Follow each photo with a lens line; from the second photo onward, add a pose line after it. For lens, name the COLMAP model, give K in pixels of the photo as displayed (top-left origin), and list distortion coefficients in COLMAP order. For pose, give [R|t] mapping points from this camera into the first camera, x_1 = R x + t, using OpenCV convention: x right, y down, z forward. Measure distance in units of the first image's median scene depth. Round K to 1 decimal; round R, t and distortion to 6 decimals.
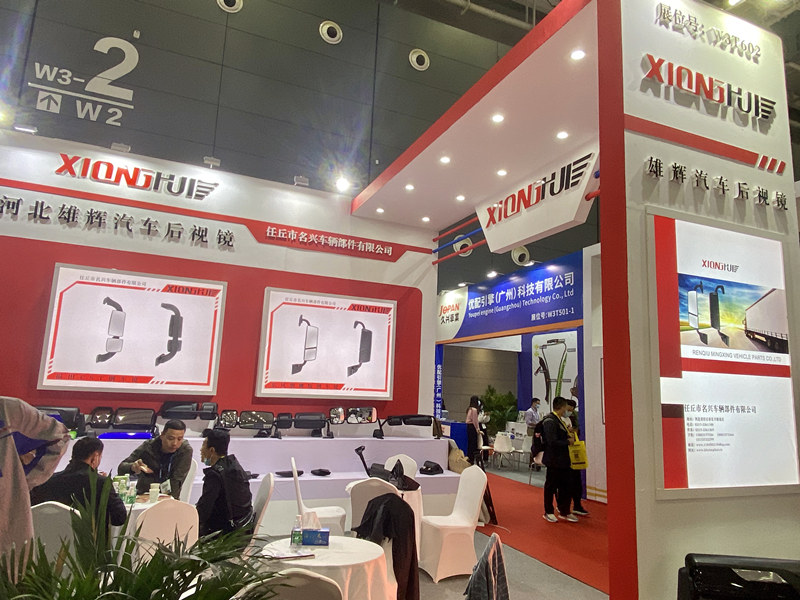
lens RADIAL K [[542.0, 0, 402.3], [0, 542.0, 297.2], [0, 0, 1]] dist [0.096438, -0.116970]
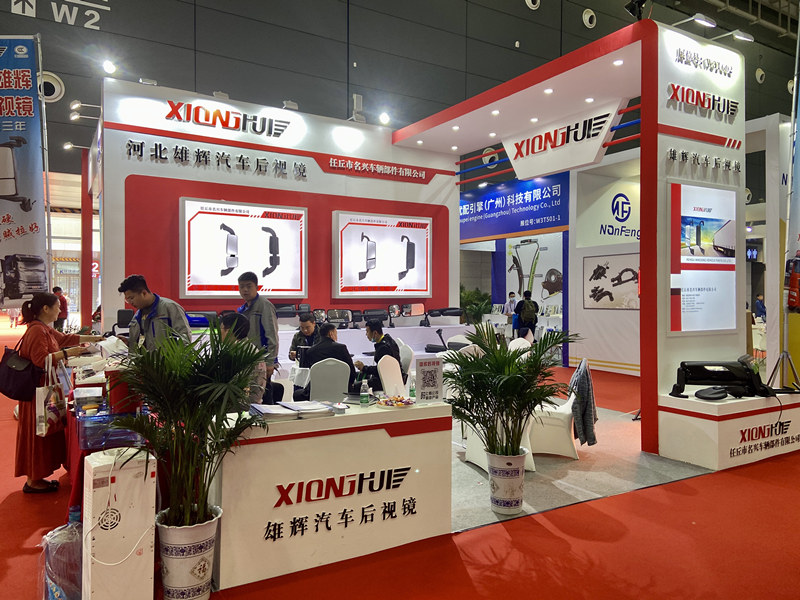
lens RADIAL K [[597.9, 0, 401.1], [0, 597.9, 290.2], [0, 0, 1]] dist [0.128901, -0.157368]
pose [[0.990544, -0.040605, 0.131052, -0.306432], [0.018025, 0.985436, 0.169089, -0.071945], [-0.136009, -0.165128, 0.976849, -0.388944]]
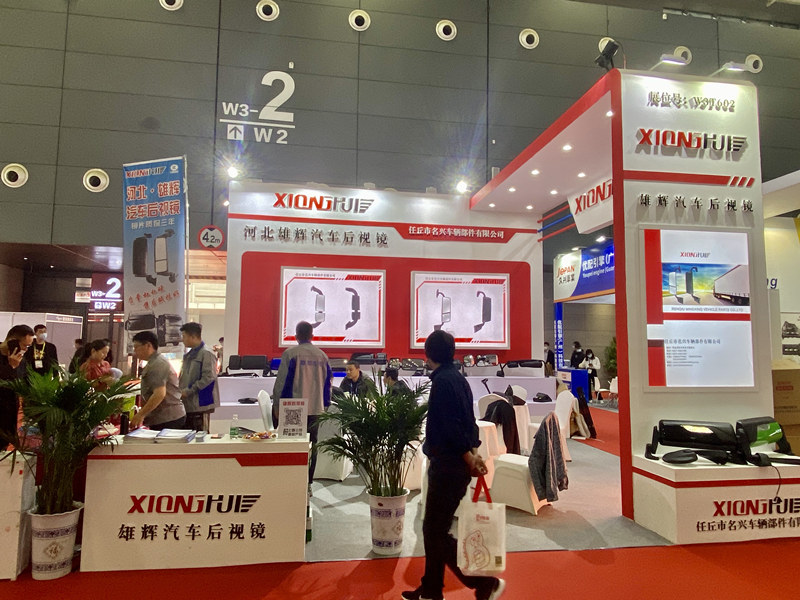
lens RADIAL K [[542.0, 0, 402.3], [0, 542.0, 297.2], [0, 0, 1]] dist [0.096438, -0.116970]
pose [[0.968918, -0.054760, -0.241245, 0.061081], [0.072855, 0.995108, 0.066732, -0.049612], [0.236410, -0.082234, 0.968167, -0.376382]]
